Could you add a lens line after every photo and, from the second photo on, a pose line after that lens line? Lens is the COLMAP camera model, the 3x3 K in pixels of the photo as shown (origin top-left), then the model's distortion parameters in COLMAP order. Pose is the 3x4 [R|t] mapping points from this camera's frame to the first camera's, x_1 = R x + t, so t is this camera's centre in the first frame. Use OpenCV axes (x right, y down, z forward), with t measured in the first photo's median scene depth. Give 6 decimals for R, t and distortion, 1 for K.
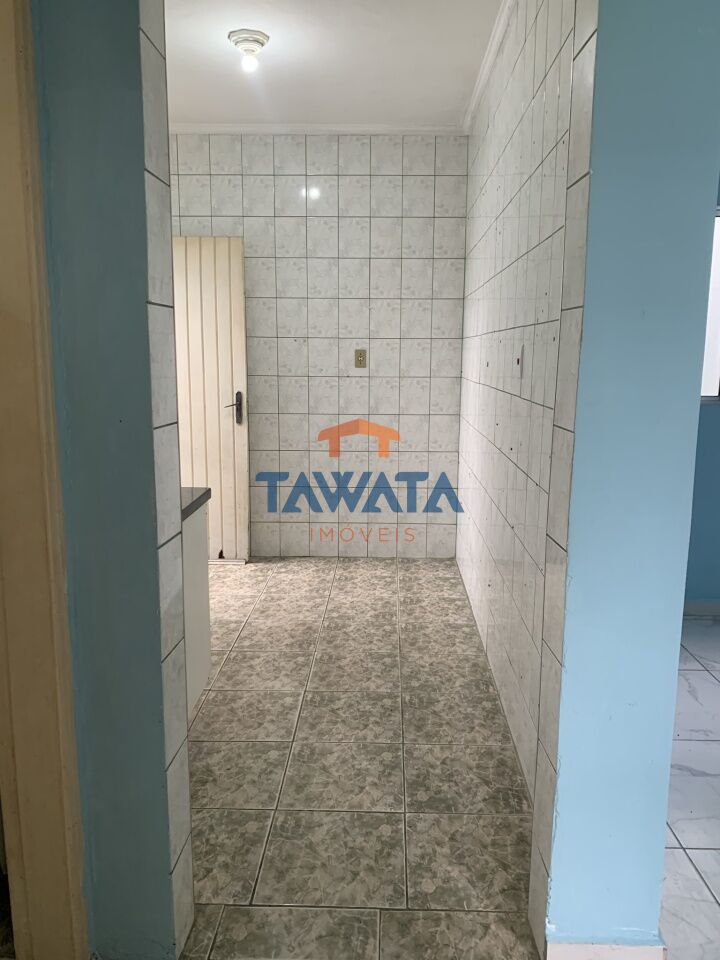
lens RADIAL K [[740.8, 0, 364.3], [0, 740.8, 482.6], [0, 0, 1]] dist [0.035485, -0.029801]
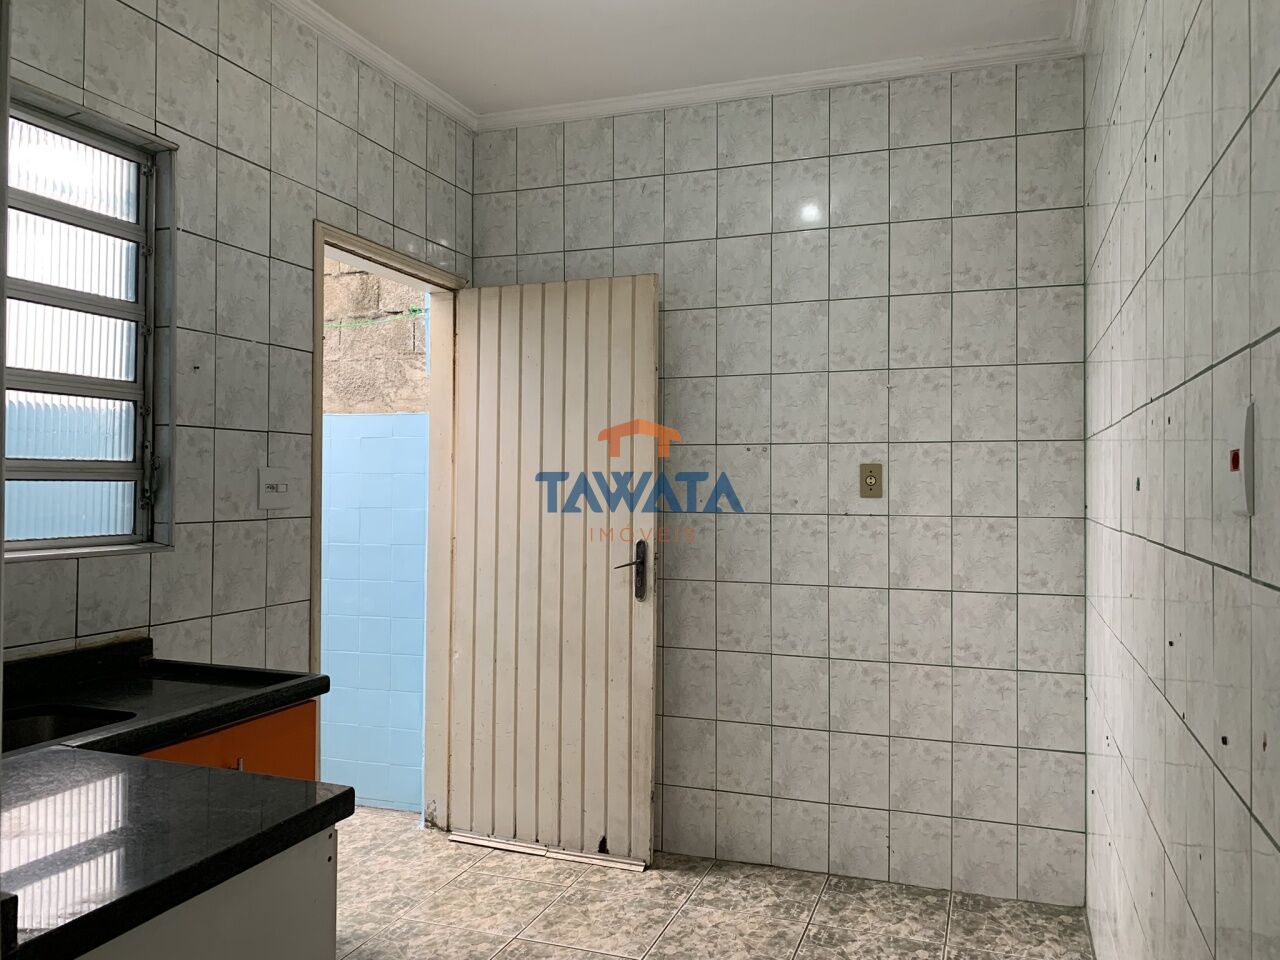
lens RADIAL K [[987.7, 0, 638.5], [0, 987.7, 472.3], [0, 0, 1]] dist [0.035485, -0.029801]
pose [[0.950195, -0.007563, -0.311566, 0.056739], [-0.051240, 0.982310, -0.180115, -0.040035], [0.307416, 0.187109, 0.932998, 0.302683]]
